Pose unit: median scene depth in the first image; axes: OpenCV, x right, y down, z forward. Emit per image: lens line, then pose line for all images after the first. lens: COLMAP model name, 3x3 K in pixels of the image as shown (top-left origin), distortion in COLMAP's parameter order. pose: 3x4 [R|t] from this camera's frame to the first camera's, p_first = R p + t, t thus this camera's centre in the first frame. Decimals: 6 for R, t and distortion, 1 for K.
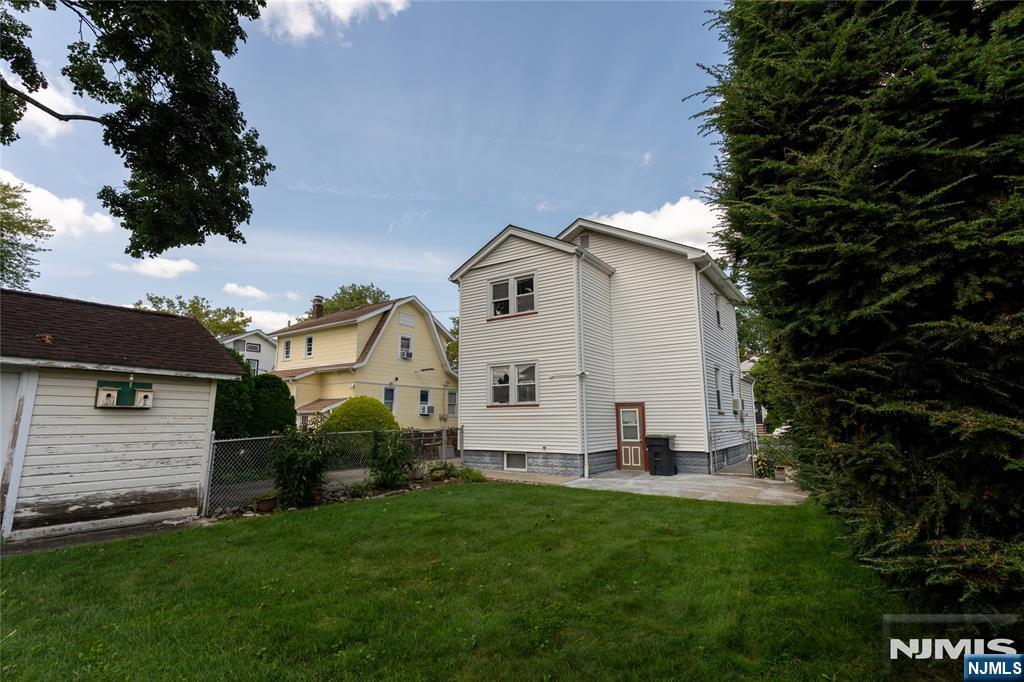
lens RADIAL K [[482.6, 0, 512.0], [0, 482.6, 341.0], [0, 0, 1]] dist [0.002523, 0.000777]
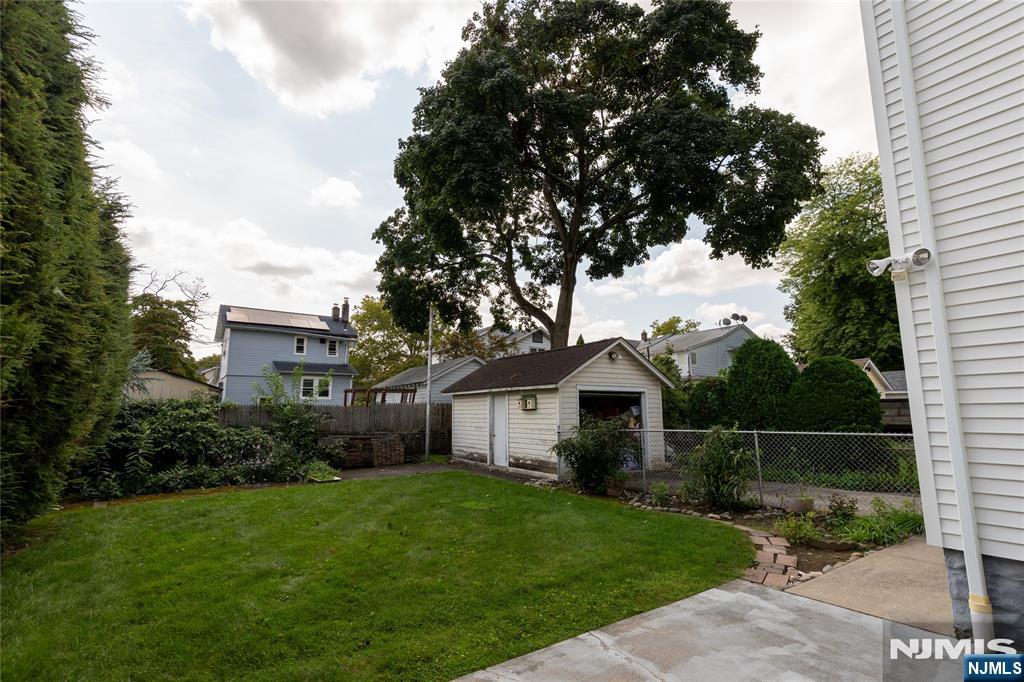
lens RADIAL K [[482.6, 0, 512.0], [0, 482.6, 341.0], [0, 0, 1]] dist [0.002523, 0.000777]
pose [[-0.361562, -0.135456, -0.922456, 0.954801], [0.163127, 0.964938, -0.205633, 0.268798], [0.917966, -0.224827, -0.326788, 1.691596]]
